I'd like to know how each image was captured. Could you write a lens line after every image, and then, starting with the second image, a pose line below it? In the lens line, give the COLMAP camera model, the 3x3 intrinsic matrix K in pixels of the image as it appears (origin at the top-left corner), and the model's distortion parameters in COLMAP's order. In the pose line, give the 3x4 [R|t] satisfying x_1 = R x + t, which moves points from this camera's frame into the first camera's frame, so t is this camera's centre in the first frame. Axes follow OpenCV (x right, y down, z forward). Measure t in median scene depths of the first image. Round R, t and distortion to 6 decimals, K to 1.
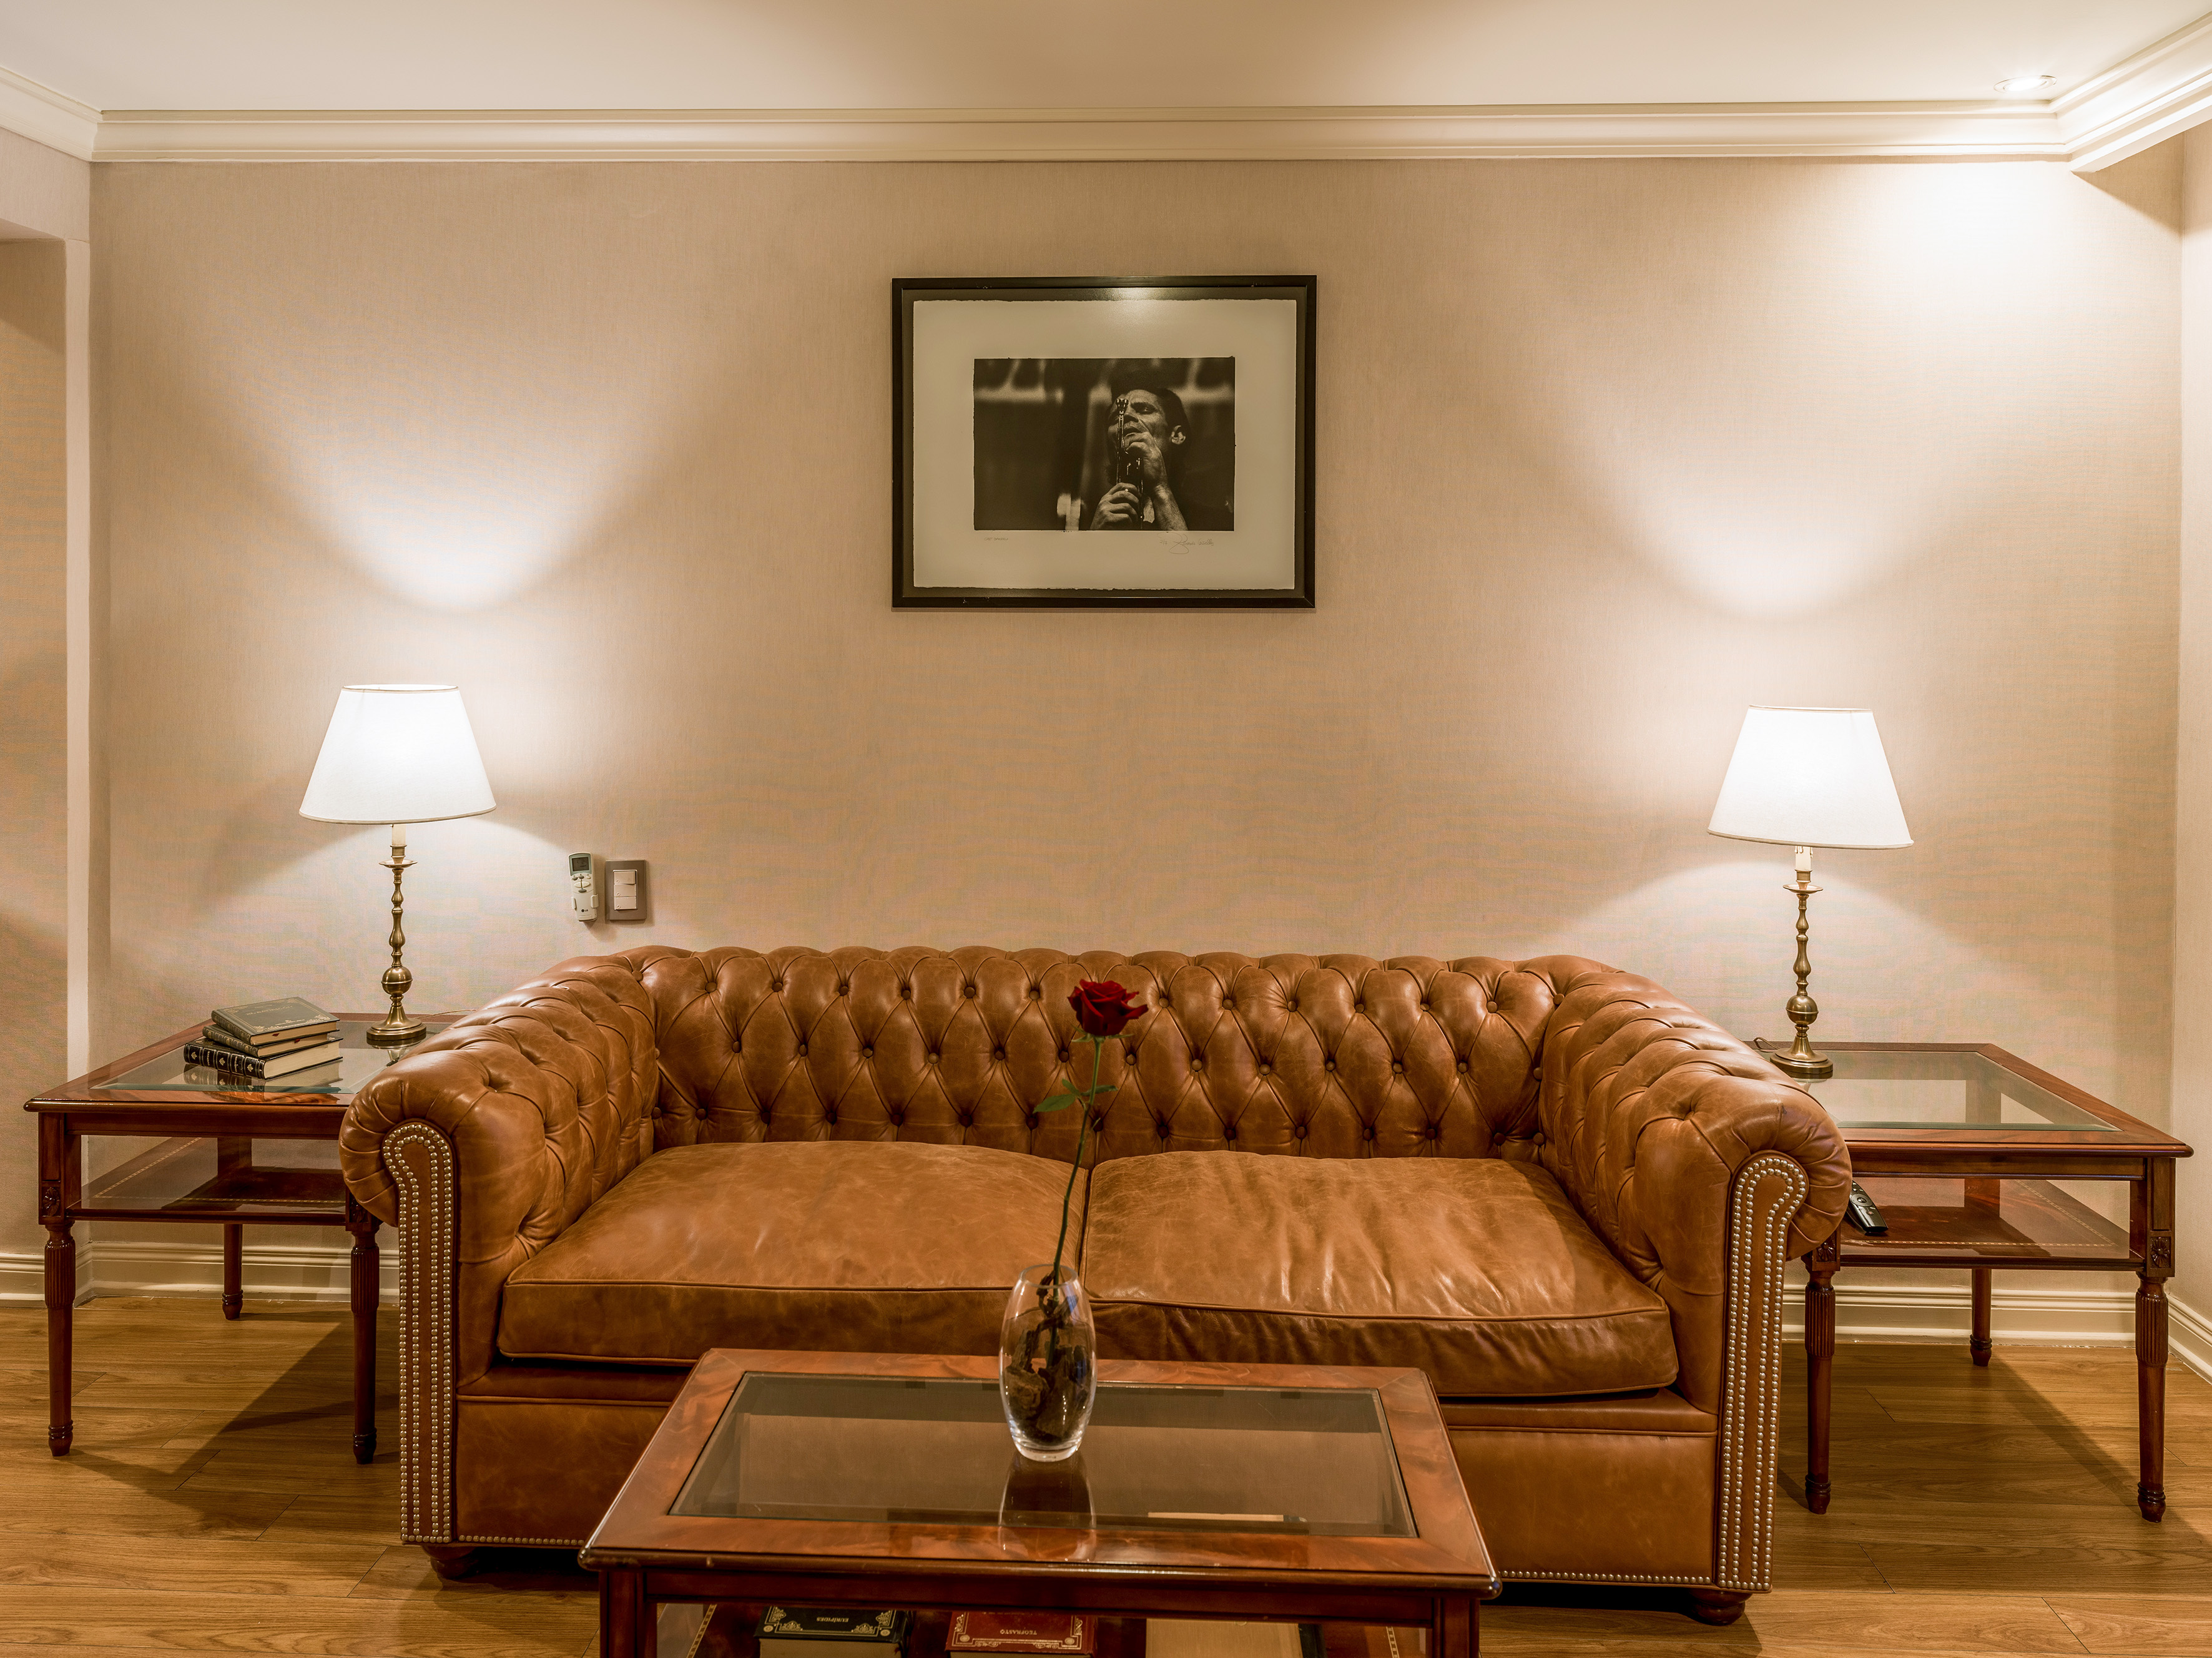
lens RADIAL K [[1650.0, 0, 1095.6], [0, 1650.0, 607.0], [0, 0, 1]] dist [-0.002165, 0.000278]
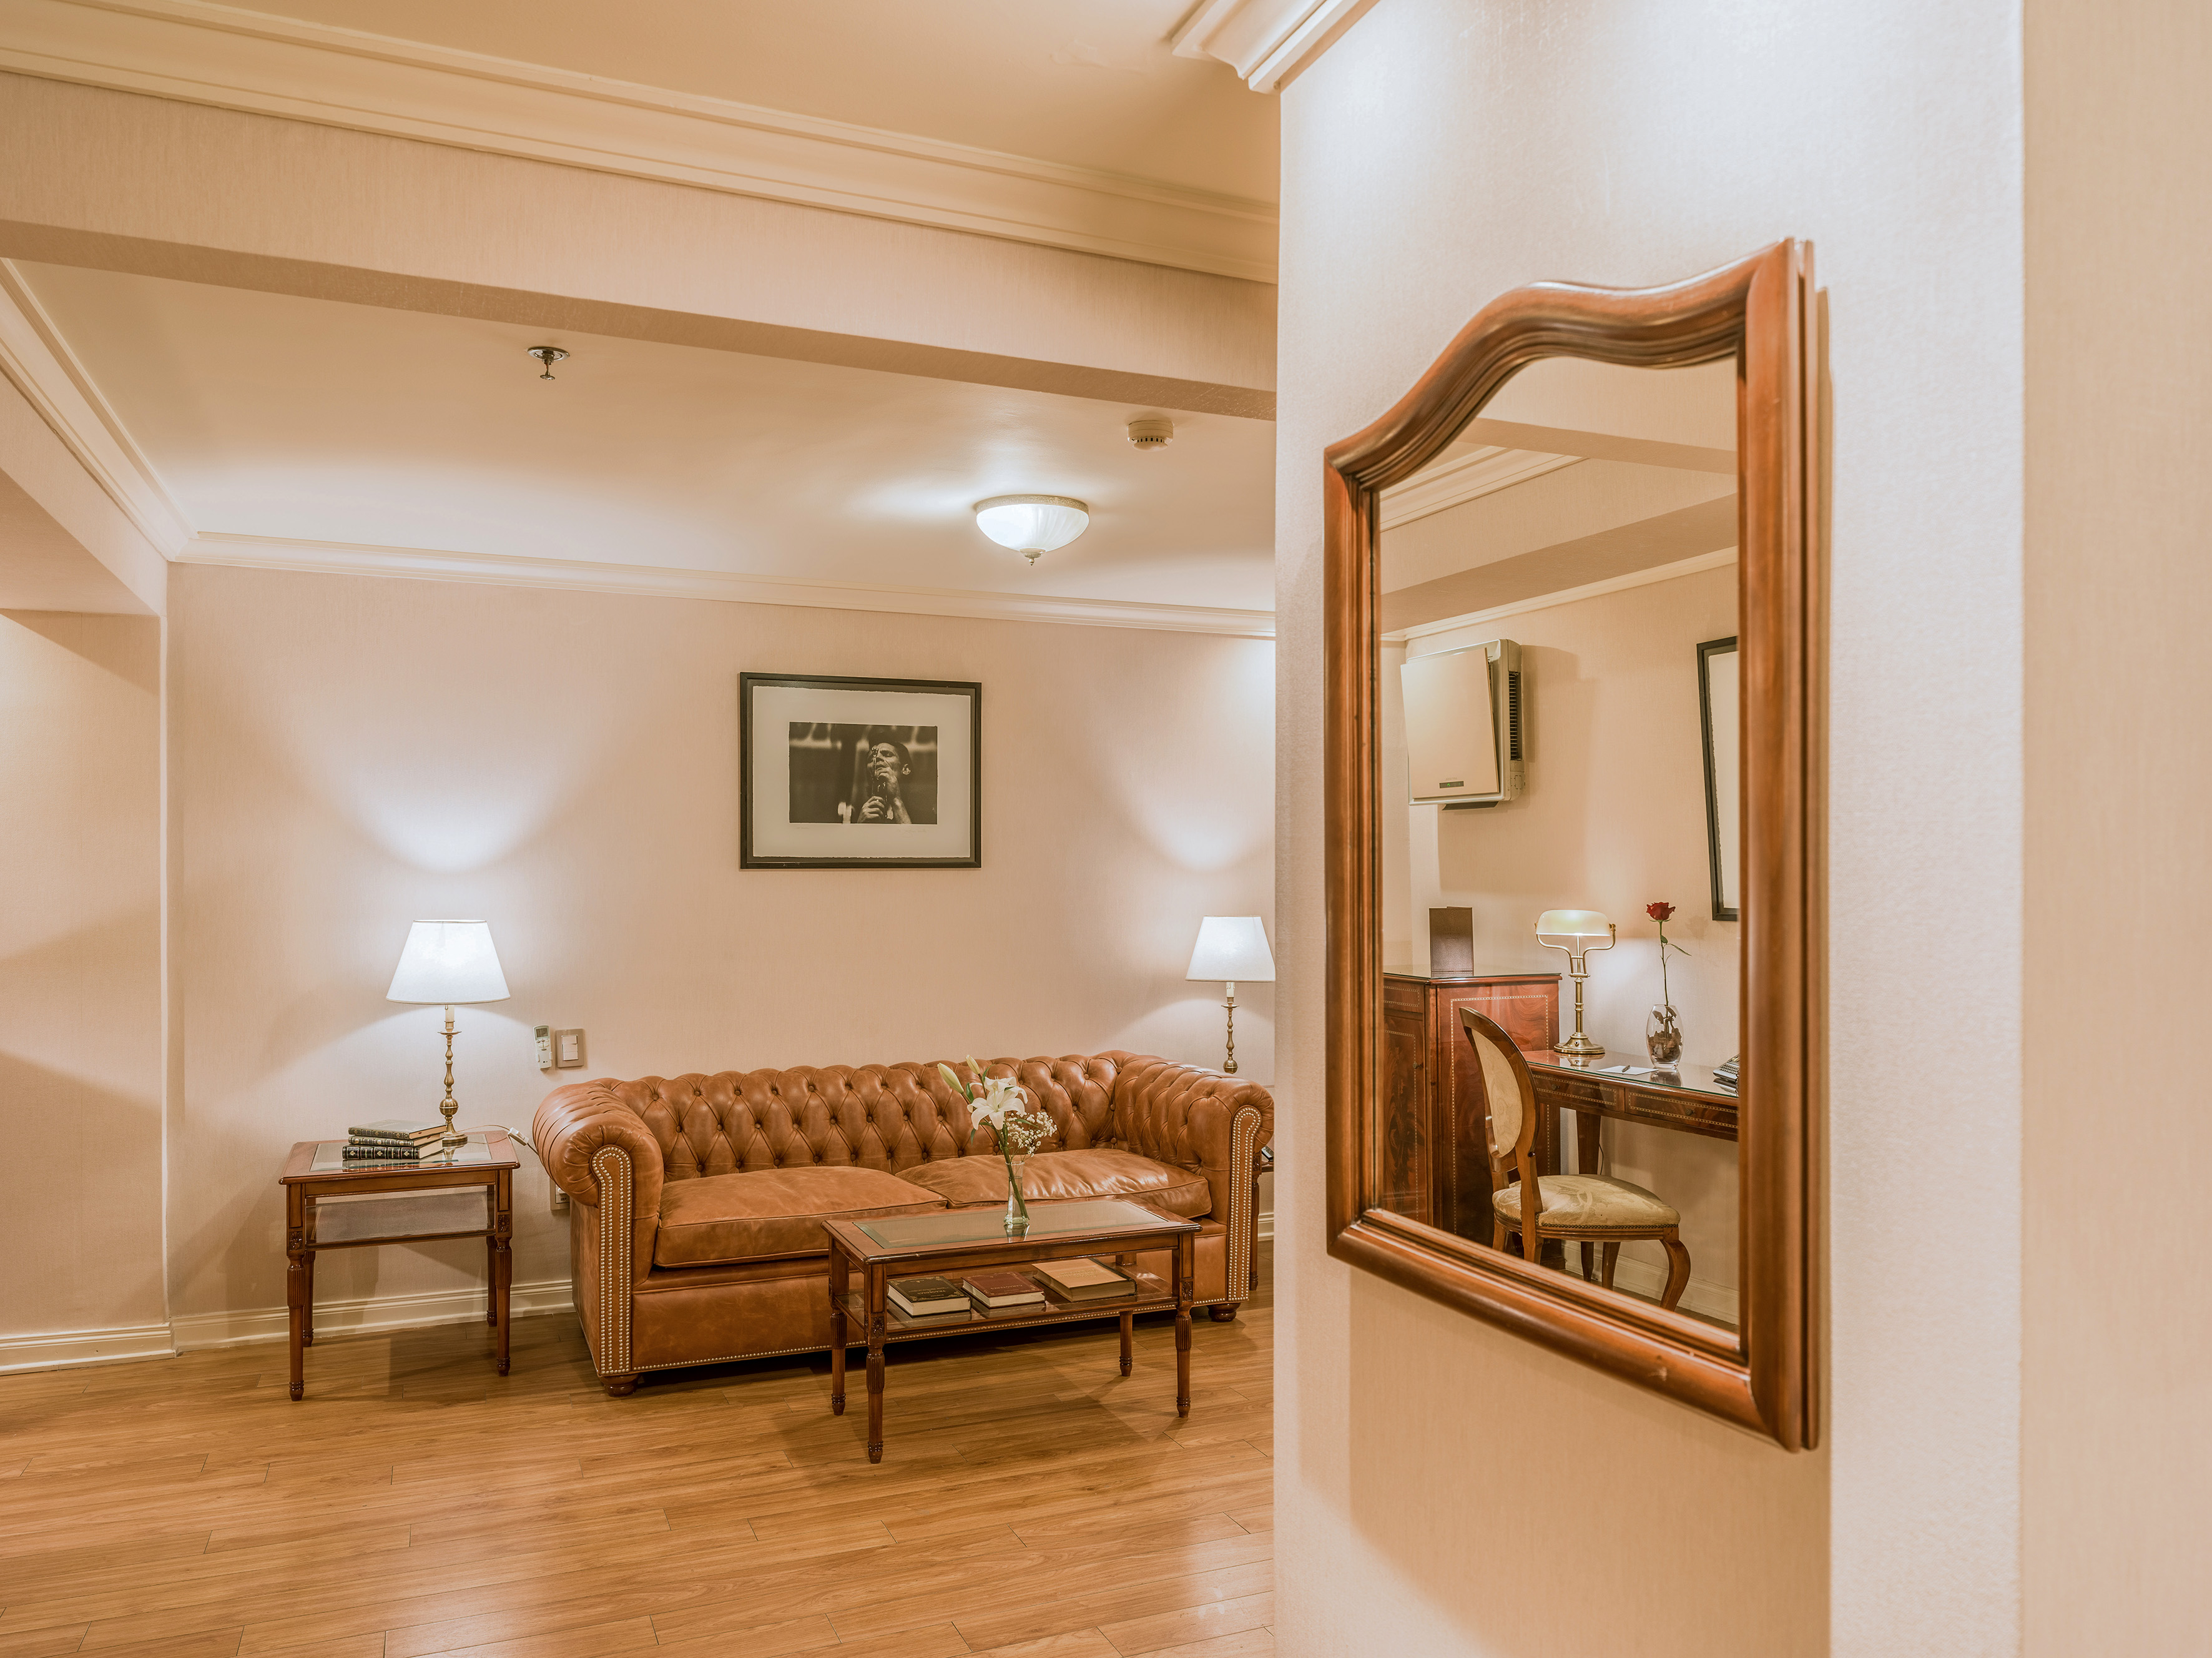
lens RADIAL K [[1600.0, 0, 1106.0], [0, 1600.0, 829.0], [0, 0, 1]] dist [-0.001585, 0.001387]
pose [[0.903686, 0.004856, 0.428167, -0.486374], [0.005838, 0.999703, -0.023660, 0.000476], [-0.428155, 0.023881, 0.903390, -0.626468]]
